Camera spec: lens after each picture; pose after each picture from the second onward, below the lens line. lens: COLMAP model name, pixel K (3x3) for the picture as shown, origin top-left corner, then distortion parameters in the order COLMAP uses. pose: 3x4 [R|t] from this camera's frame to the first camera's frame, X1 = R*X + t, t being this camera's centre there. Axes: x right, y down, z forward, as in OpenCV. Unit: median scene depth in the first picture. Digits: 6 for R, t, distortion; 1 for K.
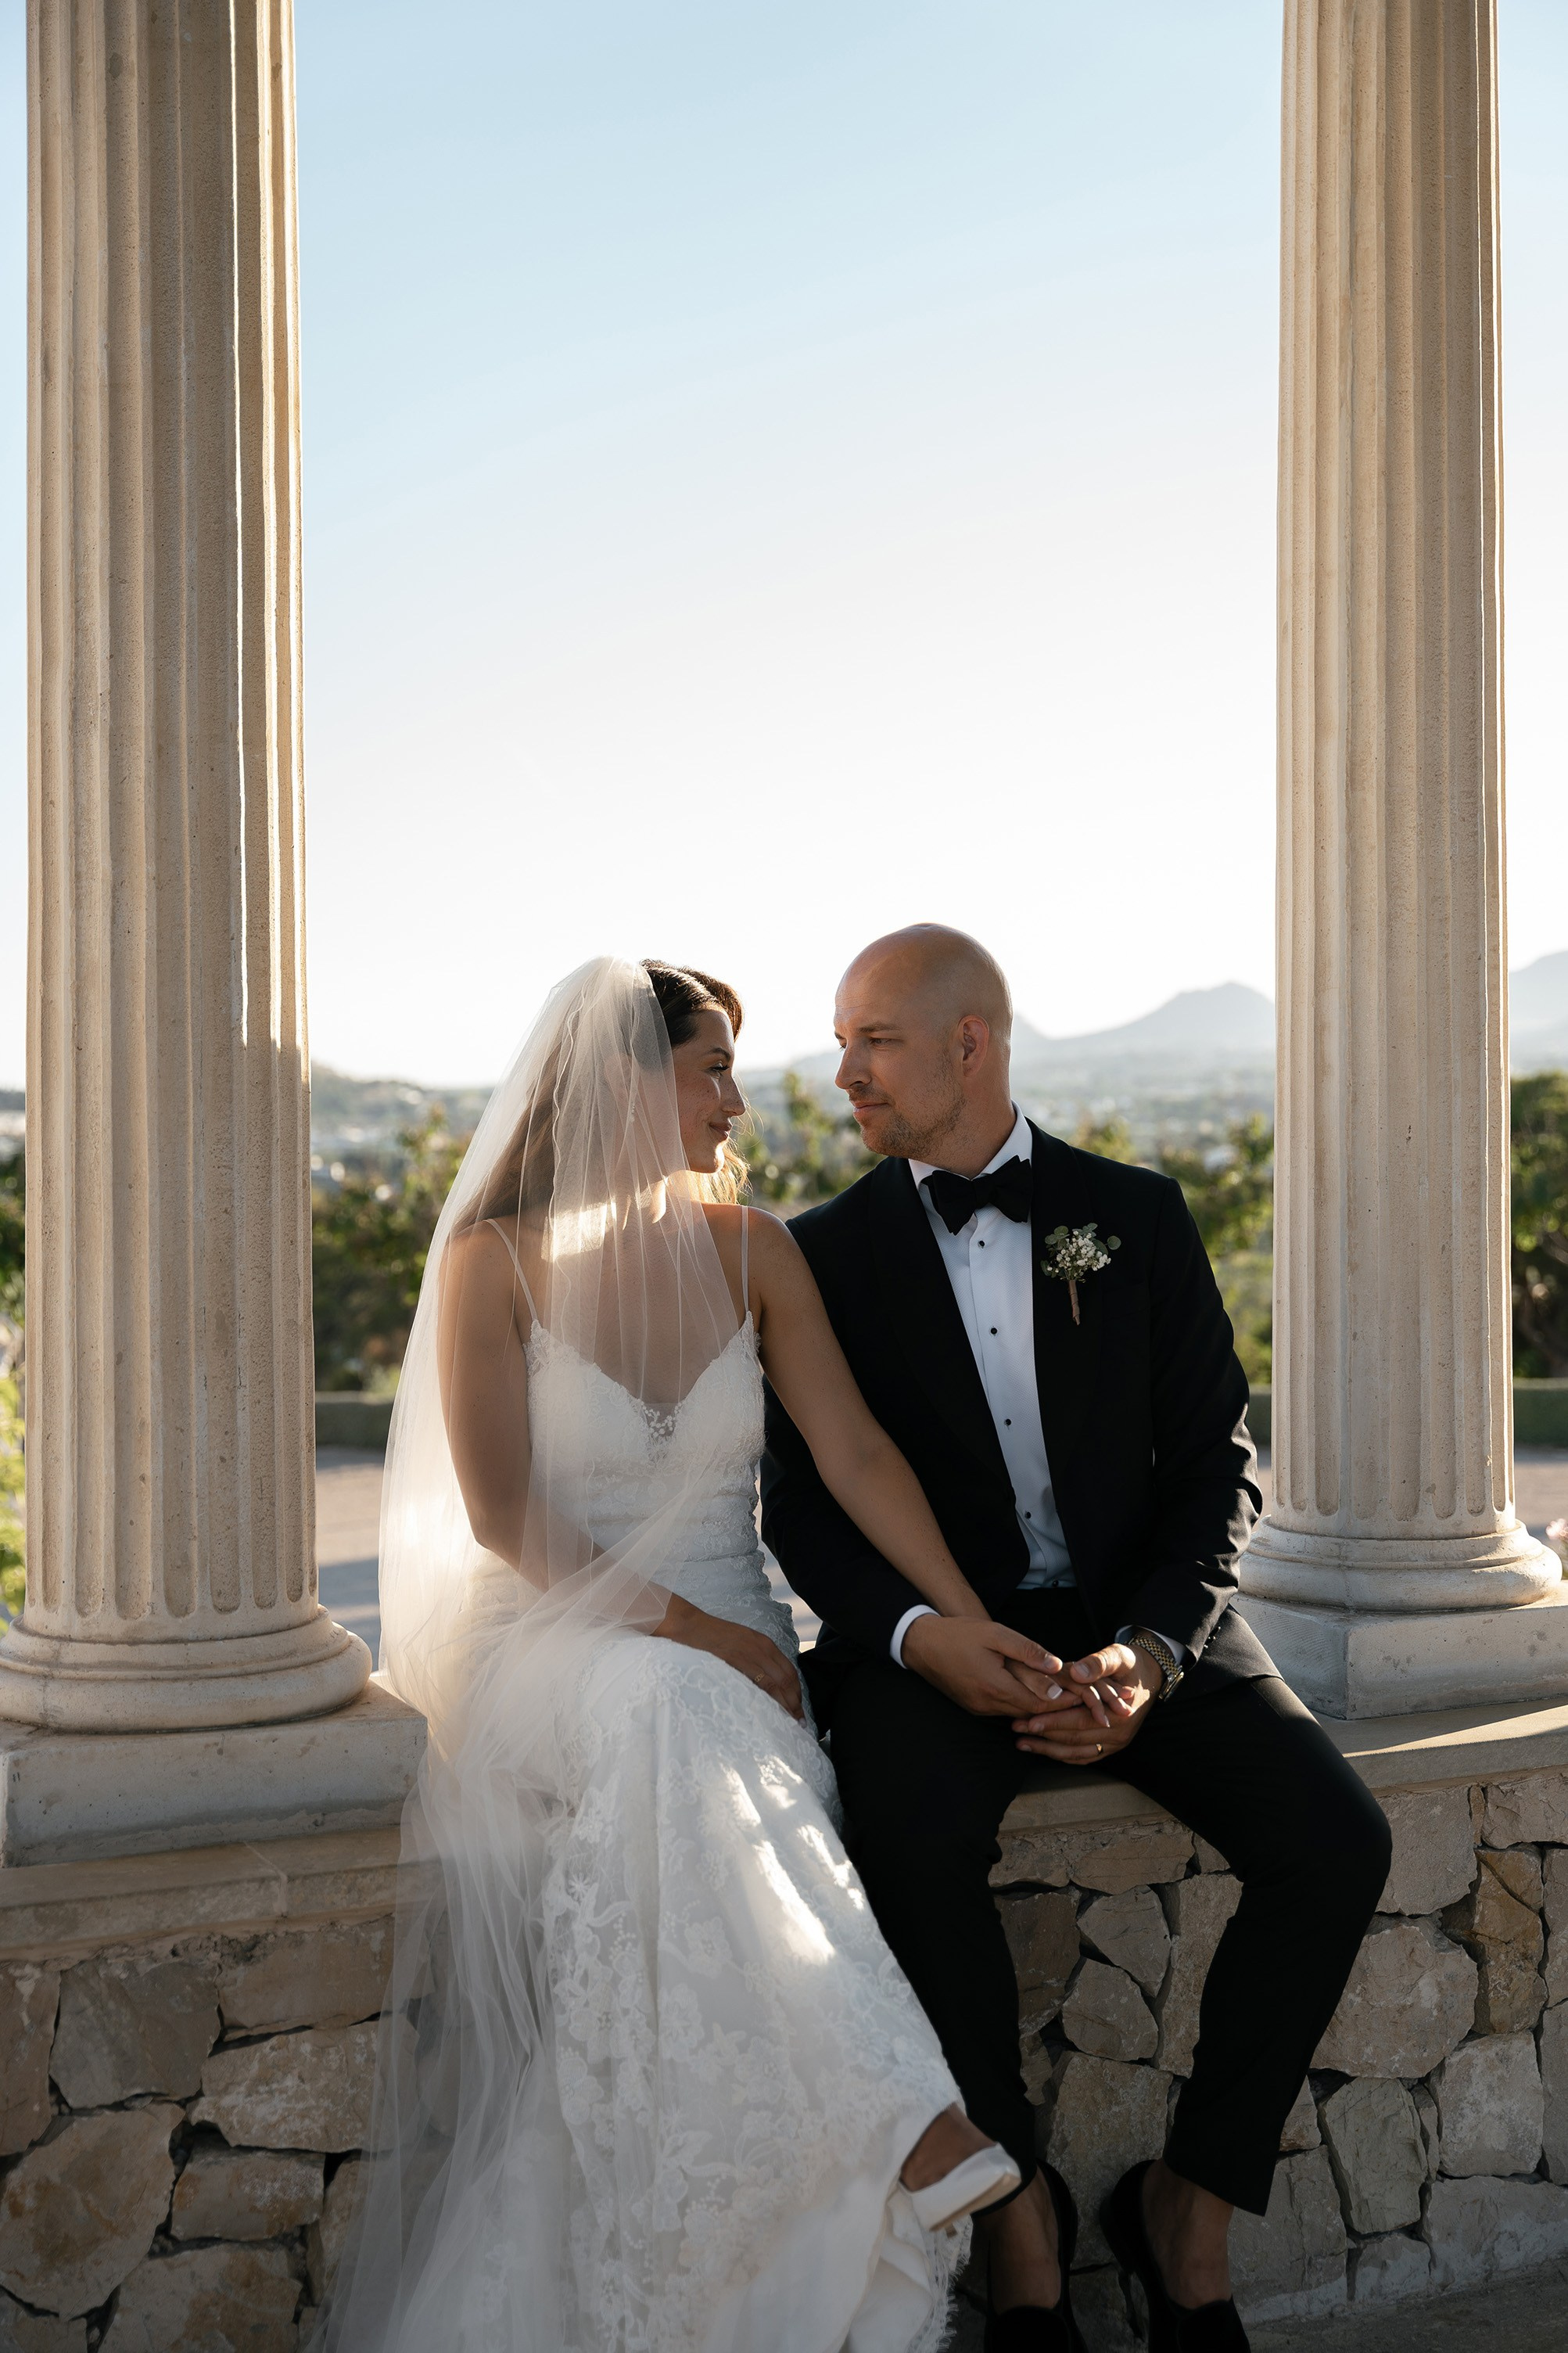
lens RADIAL K [[3094.4, 0, 783.5], [0, 3094.4, 1179.0], [0, 0, 1]] dist [0.032343, 0.000000]
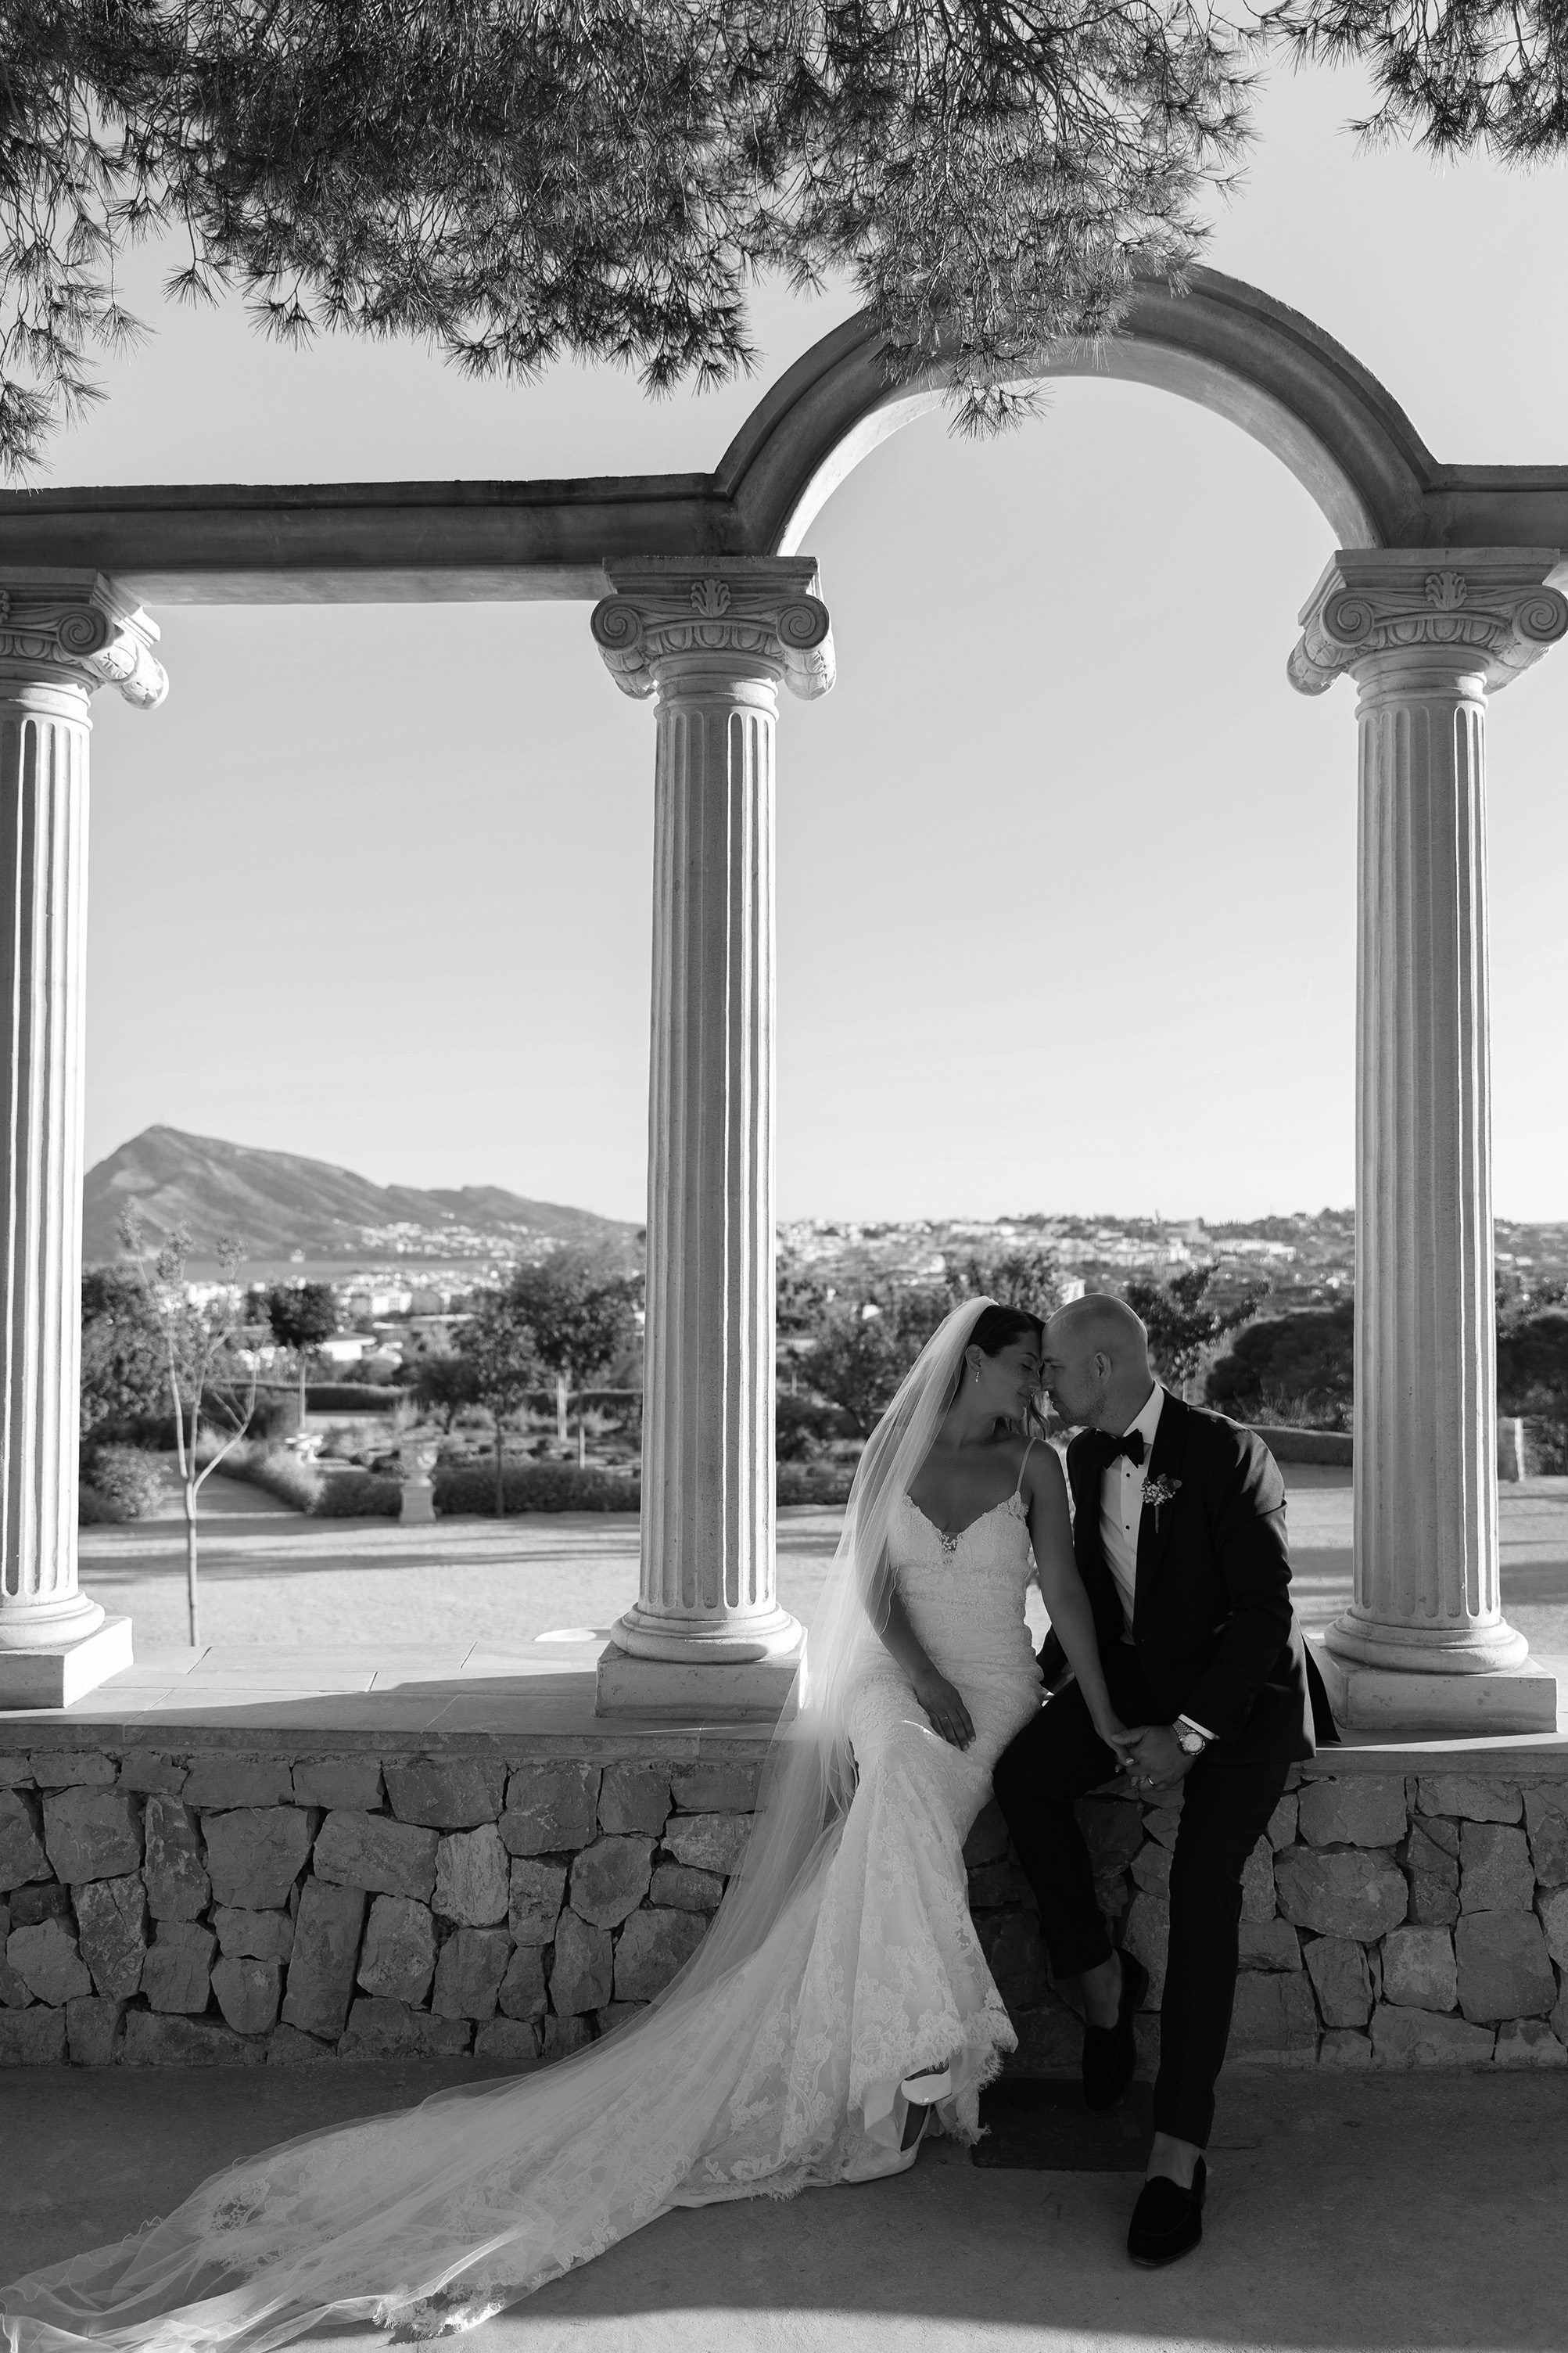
lens RADIAL K [[1969.1, 0, 778.8], [0, 1969.1, 1174.8], [0, 0, 1]] dist [0.007305, 0.008489]
pose [[0.882981, -0.003424, -0.469395, 0.437621], [-0.020184, 0.998772, -0.045255, -0.084117], [0.468974, 0.049433, 0.881828, -0.152710]]
